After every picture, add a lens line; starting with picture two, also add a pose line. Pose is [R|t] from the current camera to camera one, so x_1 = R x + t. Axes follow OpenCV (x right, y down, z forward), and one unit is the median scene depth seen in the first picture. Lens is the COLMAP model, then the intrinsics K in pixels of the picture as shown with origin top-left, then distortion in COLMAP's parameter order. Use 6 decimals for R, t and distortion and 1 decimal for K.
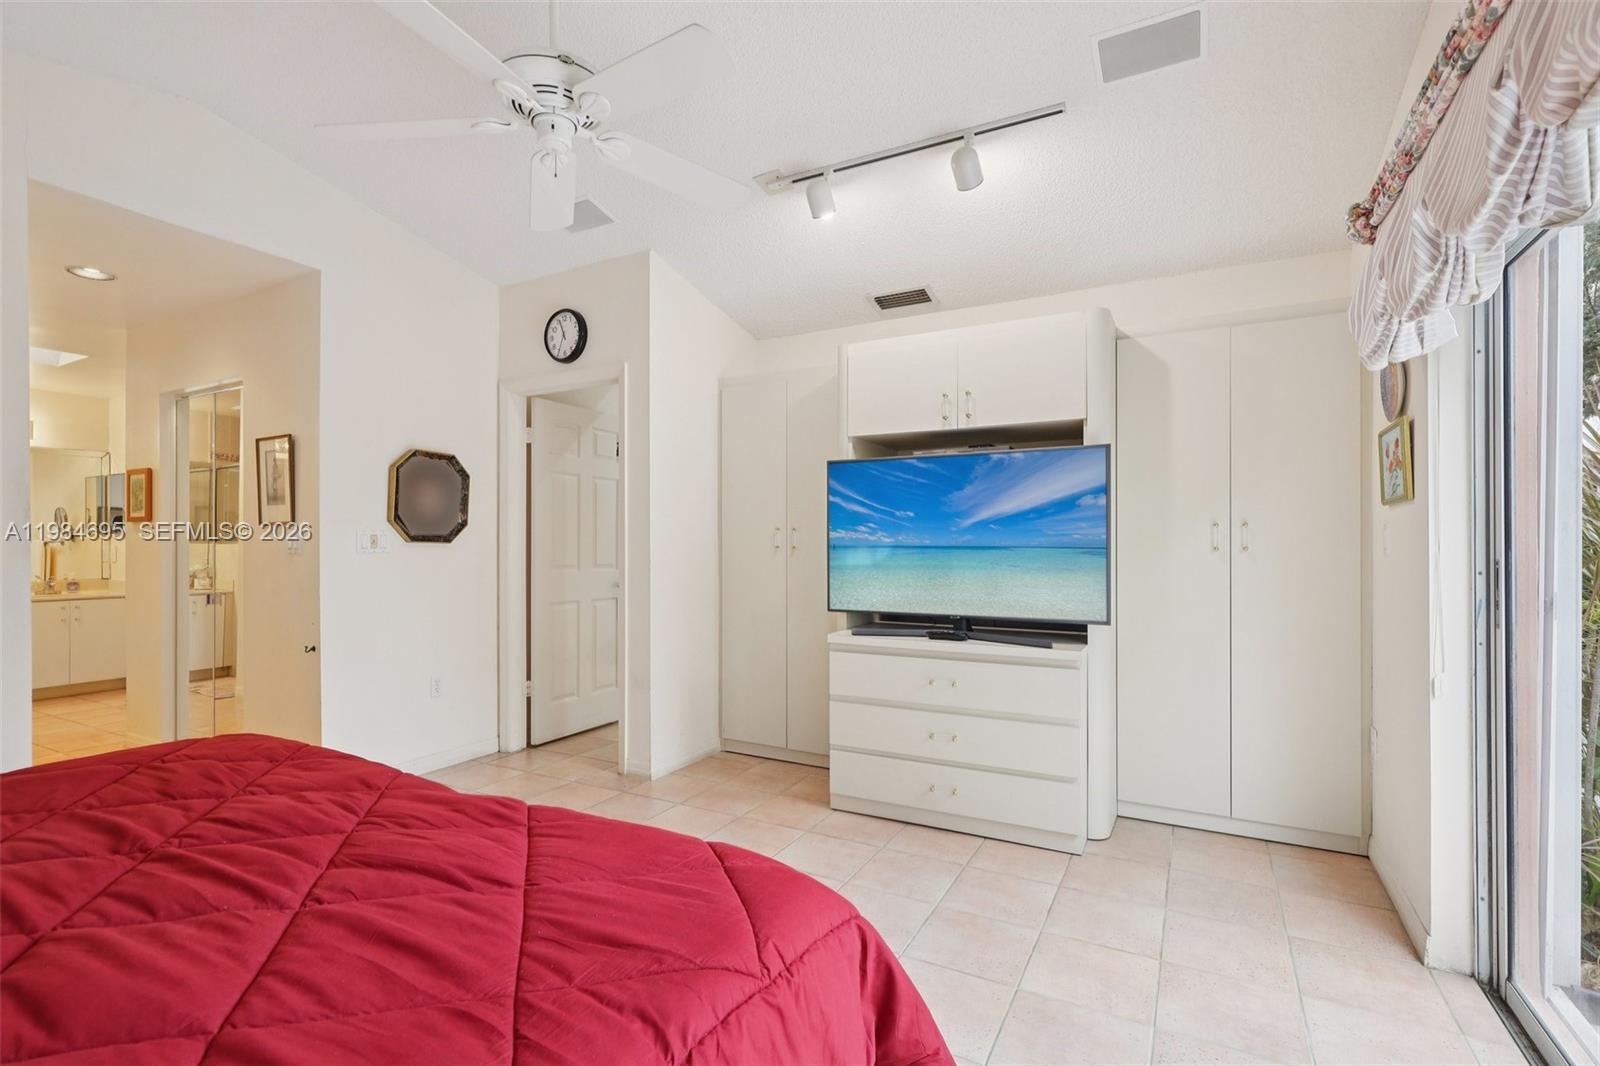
lens RADIAL K [[727.9, 0, 806.9], [0, 727.9, 537.7], [0, 0, 1]] dist [0.001695, 0.000035]
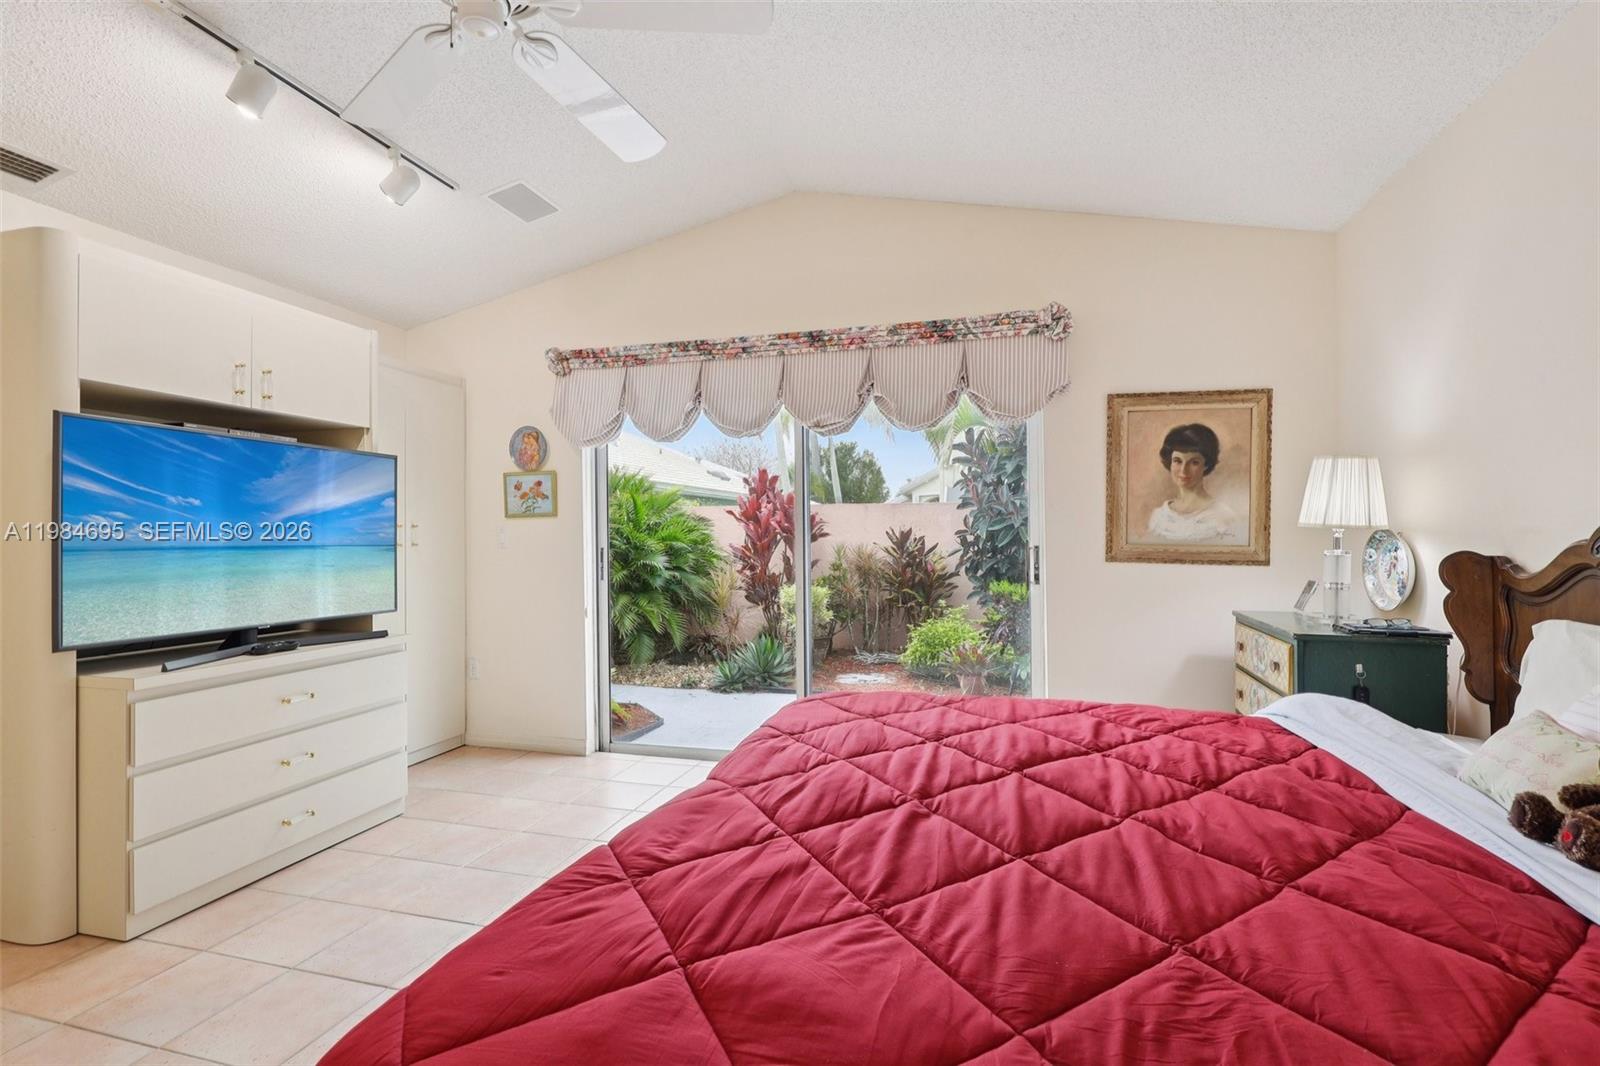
lens RADIAL K [[727.9, 0, 806.9], [0, 727.9, 537.7], [0, 0, 1]] dist [0.001695, 0.000035]
pose [[-0.236020, 0.007912, 0.971716, -0.808184], [-0.006758, 0.999929, -0.009783, 0.008670], [-0.971725, -0.008876, -0.235950, 0.596812]]
